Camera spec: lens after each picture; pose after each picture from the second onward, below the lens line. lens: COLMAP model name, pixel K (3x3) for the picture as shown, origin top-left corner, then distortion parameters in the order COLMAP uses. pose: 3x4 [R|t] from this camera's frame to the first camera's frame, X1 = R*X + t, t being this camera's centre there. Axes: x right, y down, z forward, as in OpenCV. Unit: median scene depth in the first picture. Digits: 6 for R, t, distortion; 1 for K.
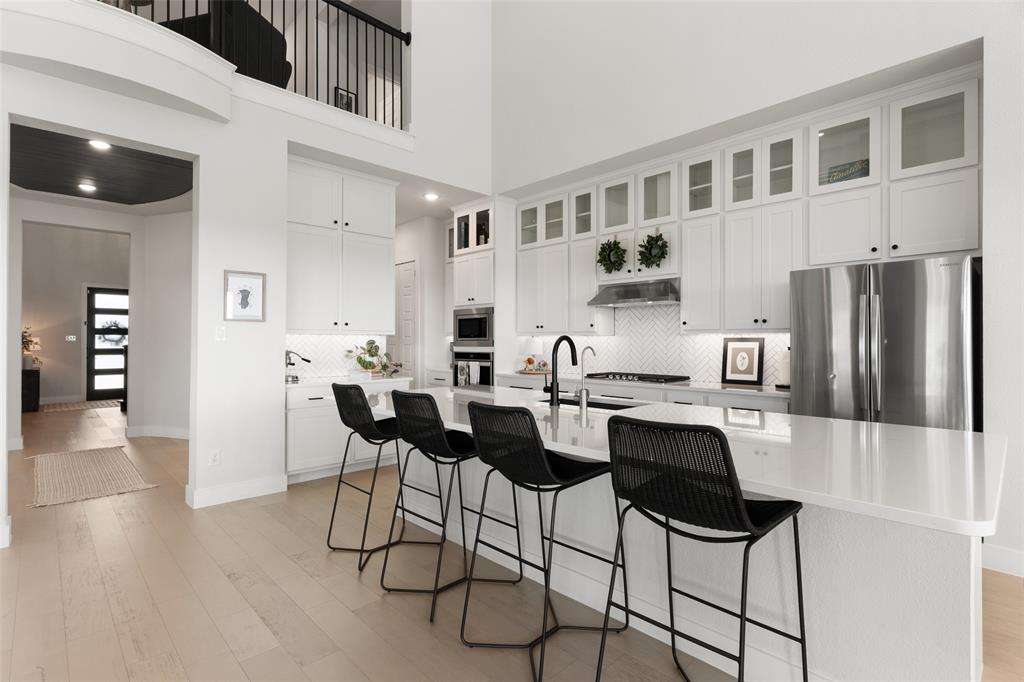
lens RADIAL K [[492.3, 0, 501.3], [0, 492.3, 339.6], [0, 0, 1]] dist [0.003438, -0.001349]
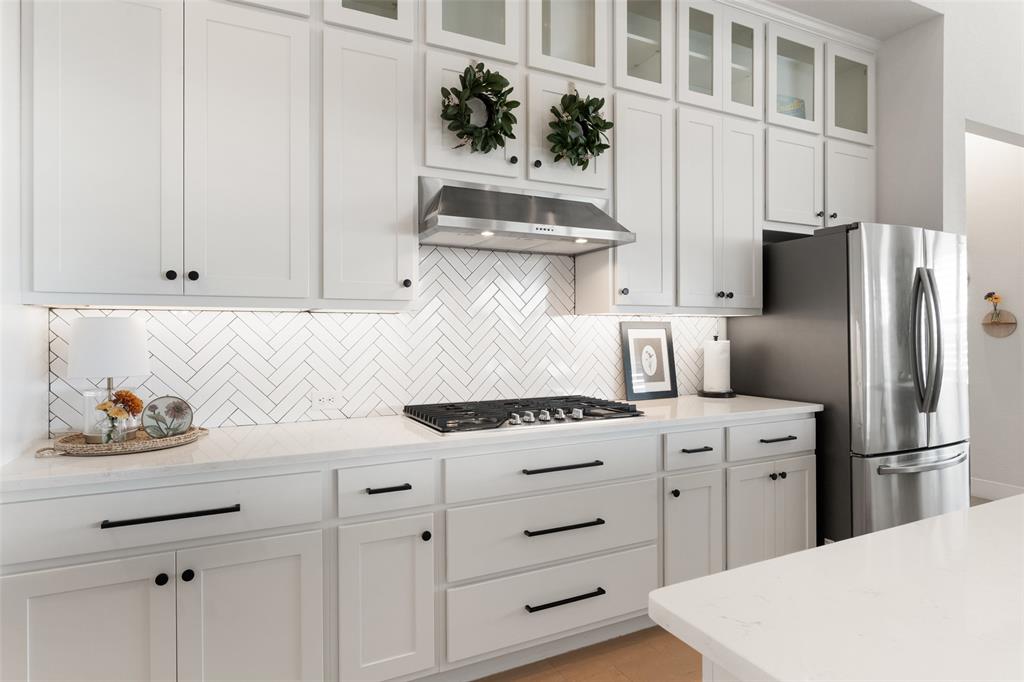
lens RADIAL K [[570.7, 0, 512.5], [0, 570.7, 333.9], [0, 0, 1]] dist [-0.003474, 0.003753]
pose [[0.290822, -0.006151, 0.956757, -0.206545], [-0.000103, 0.999979, 0.006460, 0.005861], [-0.956777, -0.001977, 0.290815, 0.860465]]
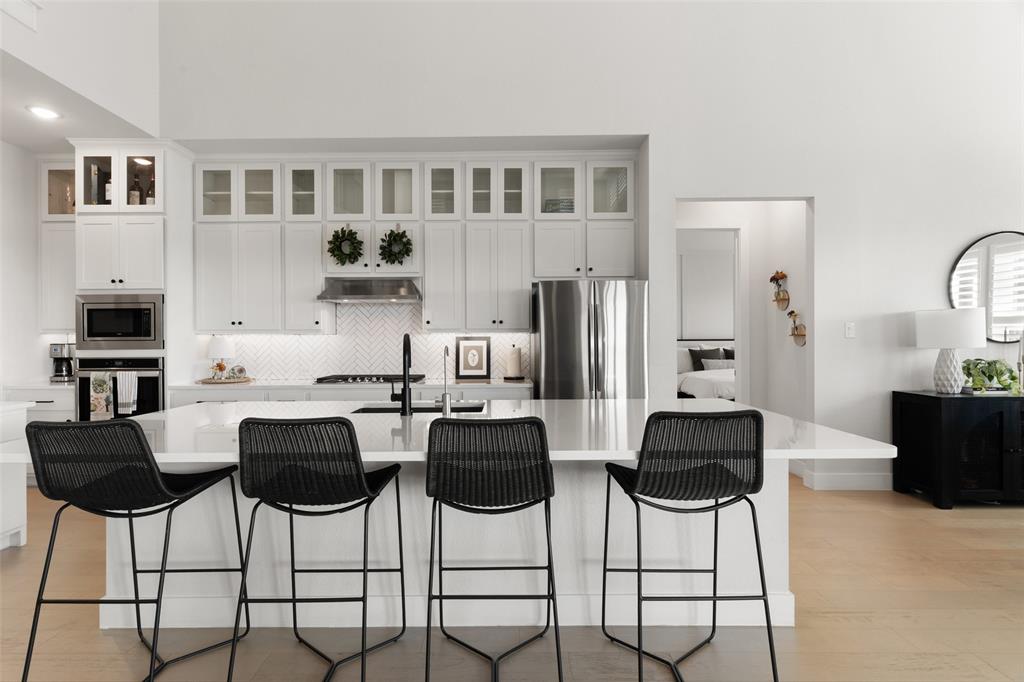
lens RADIAL K [[492.3, 0, 506.4], [0, 492.3, 338.6], [0, 0, 1]] dist [0.003438, -0.001349]
pose [[0.690917, -0.002288, 0.722930, -0.230272], [0.003123, 0.999995, 0.000180, 0.000247], [-0.722927, 0.002133, 0.690921, 0.165553]]
